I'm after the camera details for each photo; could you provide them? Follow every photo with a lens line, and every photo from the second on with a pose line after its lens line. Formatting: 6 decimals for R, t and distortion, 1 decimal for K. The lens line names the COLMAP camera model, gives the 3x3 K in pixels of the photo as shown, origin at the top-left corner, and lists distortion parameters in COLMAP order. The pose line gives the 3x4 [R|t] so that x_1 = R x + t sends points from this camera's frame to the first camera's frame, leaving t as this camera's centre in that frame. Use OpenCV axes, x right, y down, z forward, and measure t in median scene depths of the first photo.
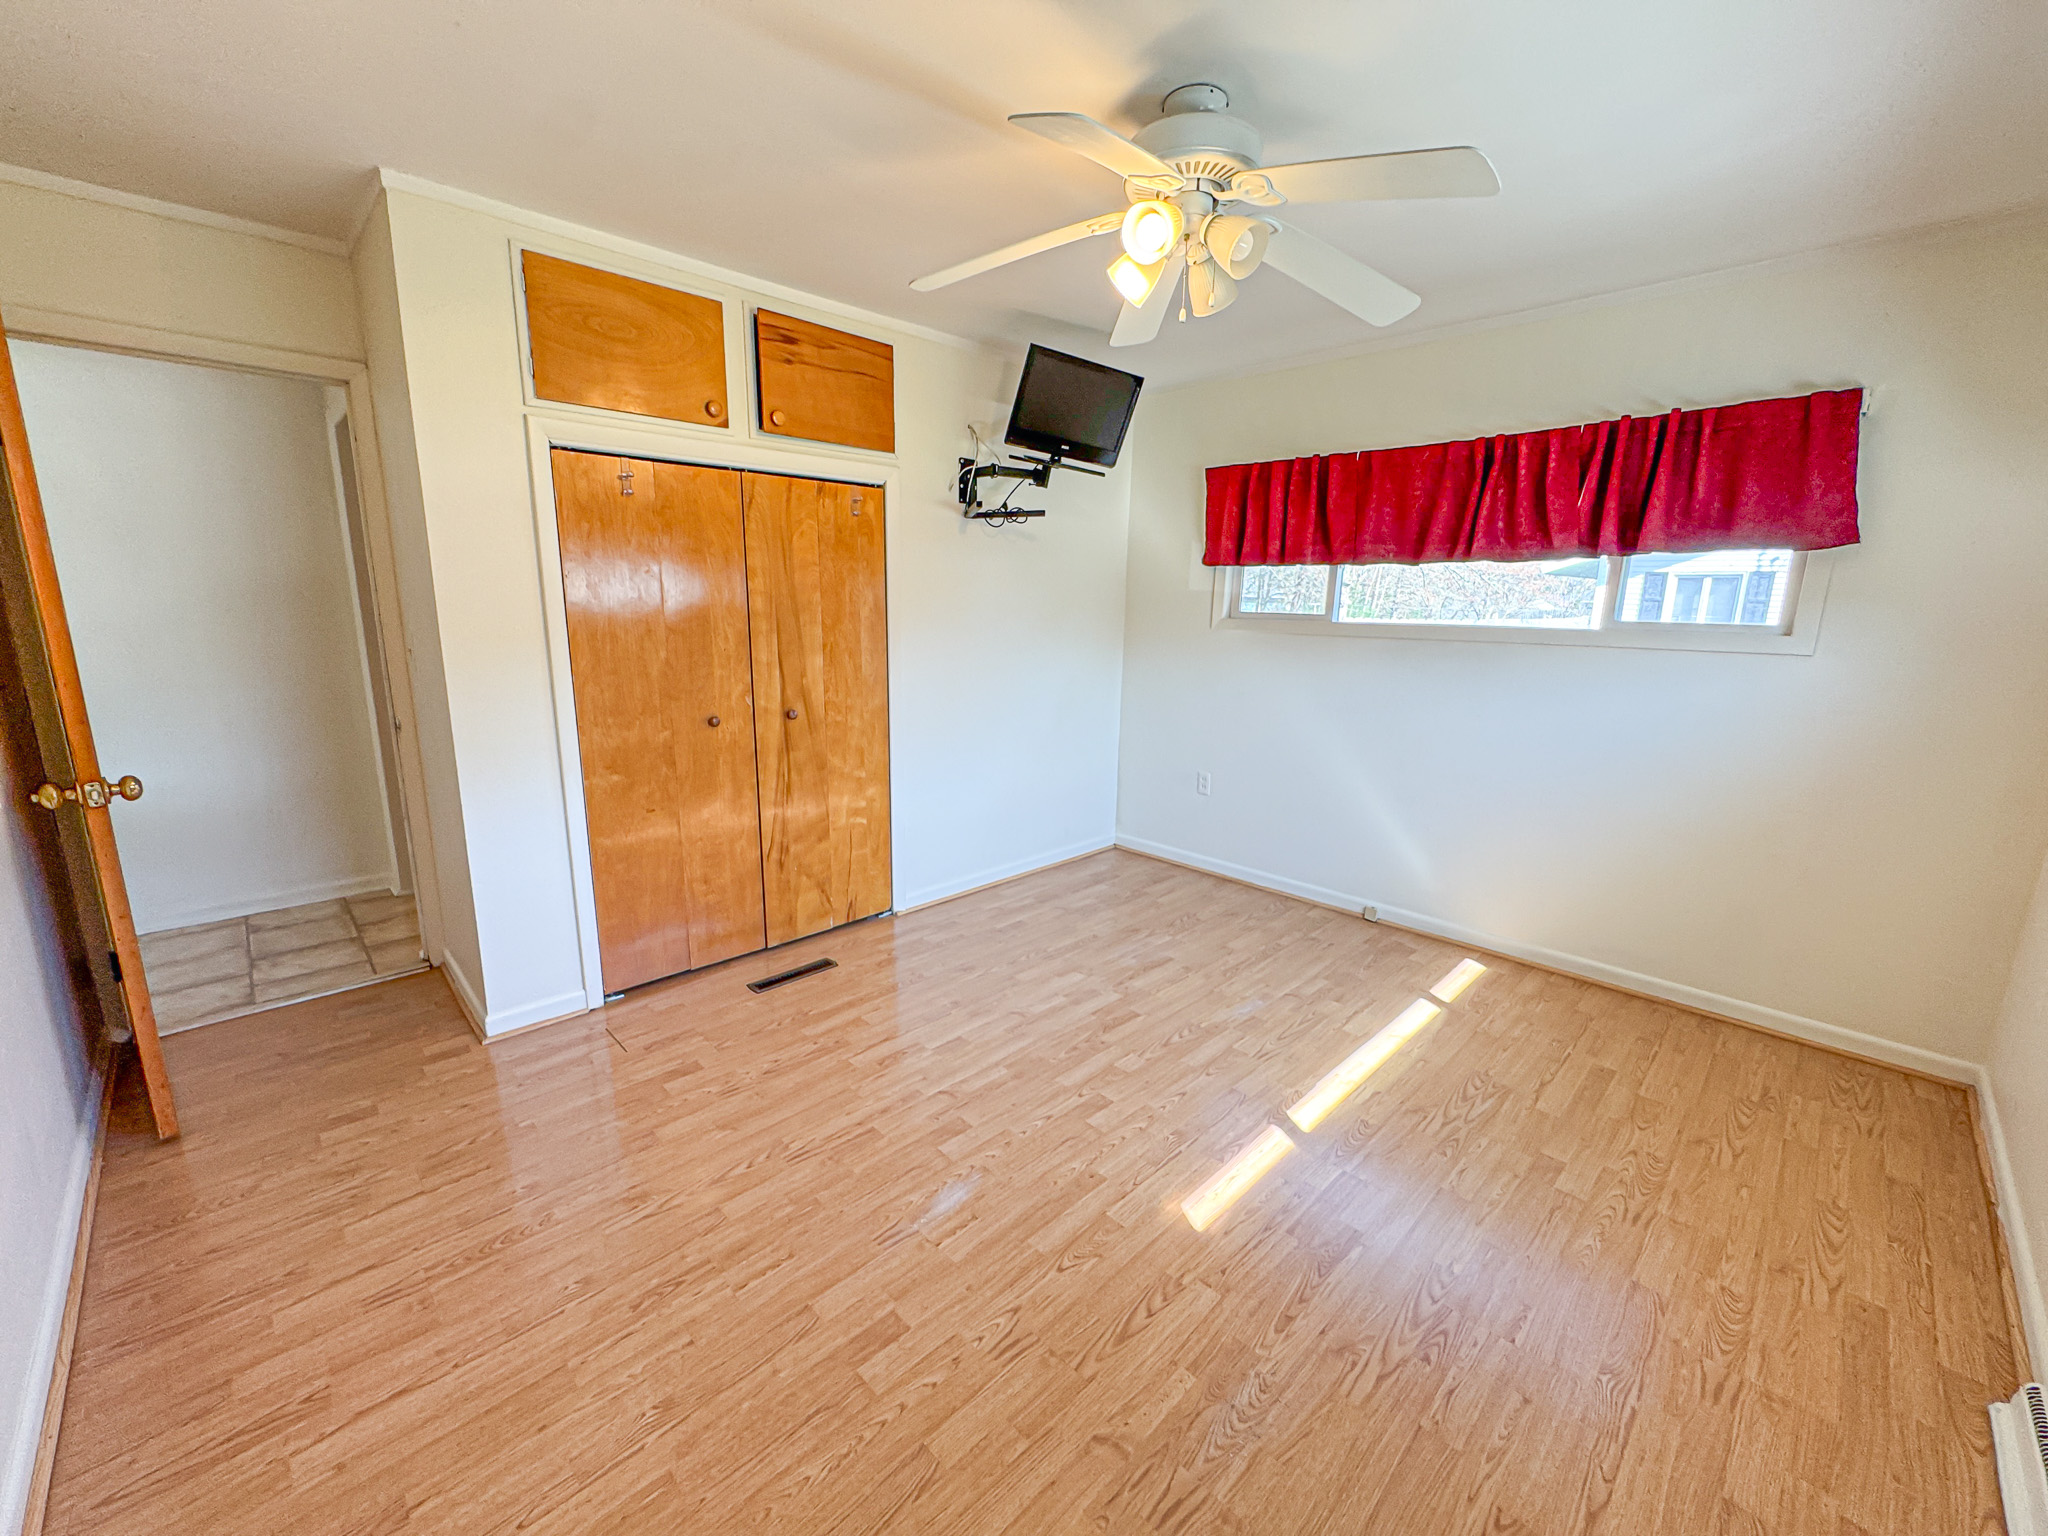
lens RADIAL K [[816.5, 0, 1023.0], [0, 816.5, 761.7], [0, 0, 1]] dist [0.000510, 0.000002]
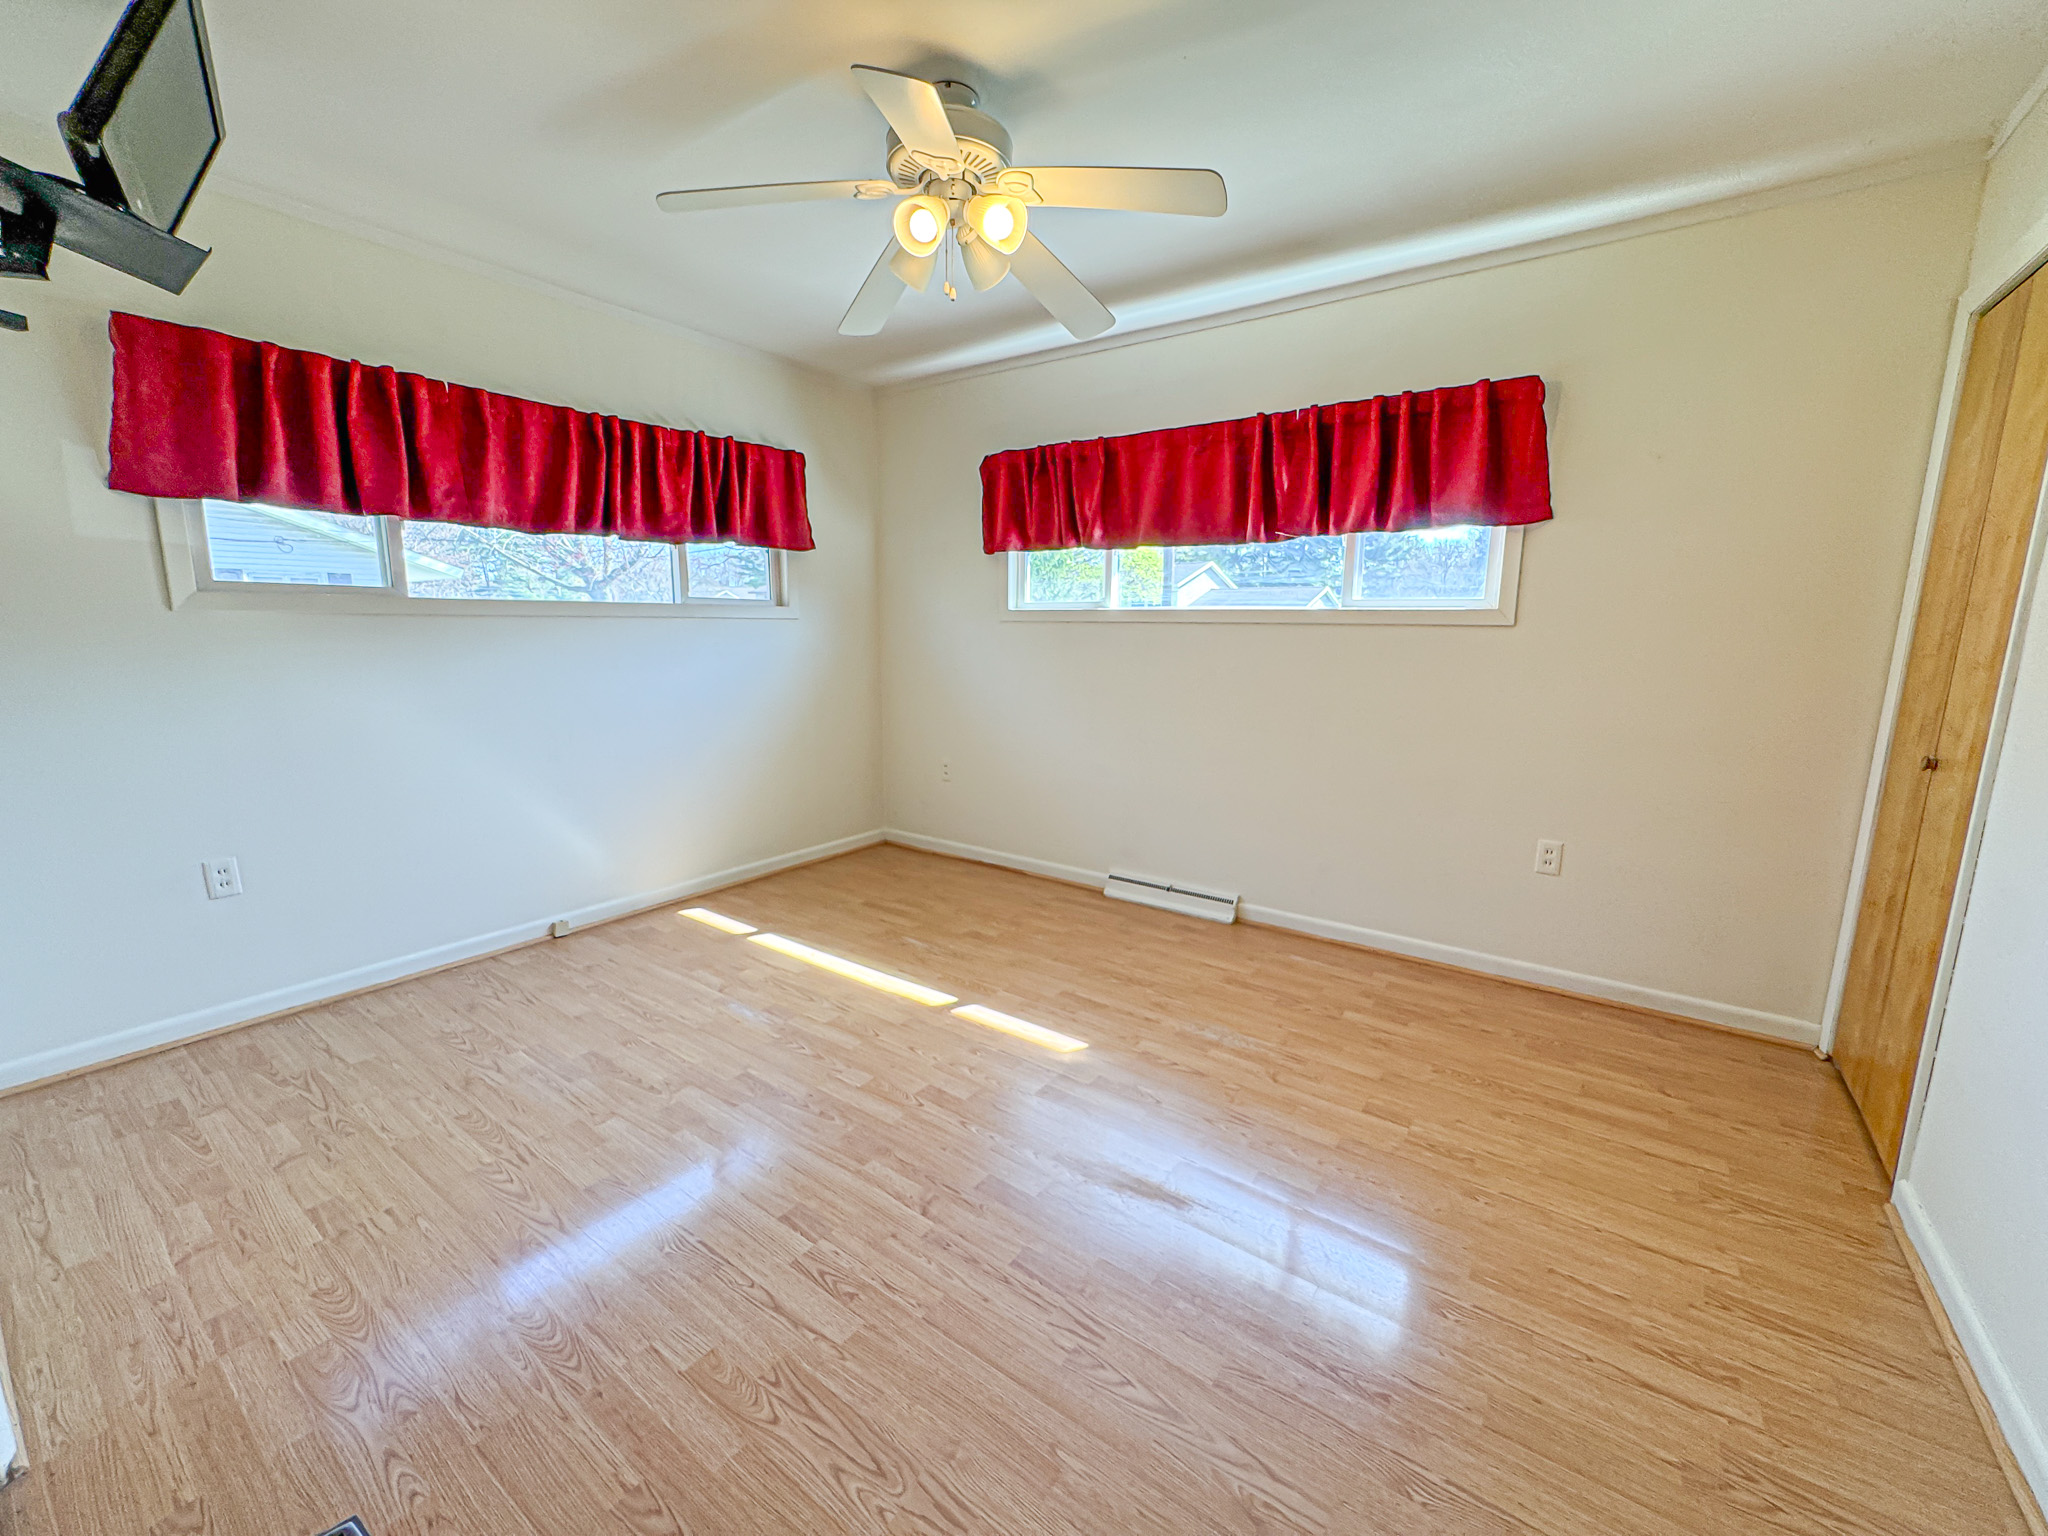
lens RADIAL K [[821.9, 0, 1024.0], [0, 821.9, 768.0], [0, 0, 1]] dist [-0.003386, 0.000138]
pose [[-0.171070, -0.183675, 0.967987, -0.604814], [0.182339, 0.959596, 0.214307, -0.099432], [-0.968240, 0.213163, -0.130667, 0.733651]]
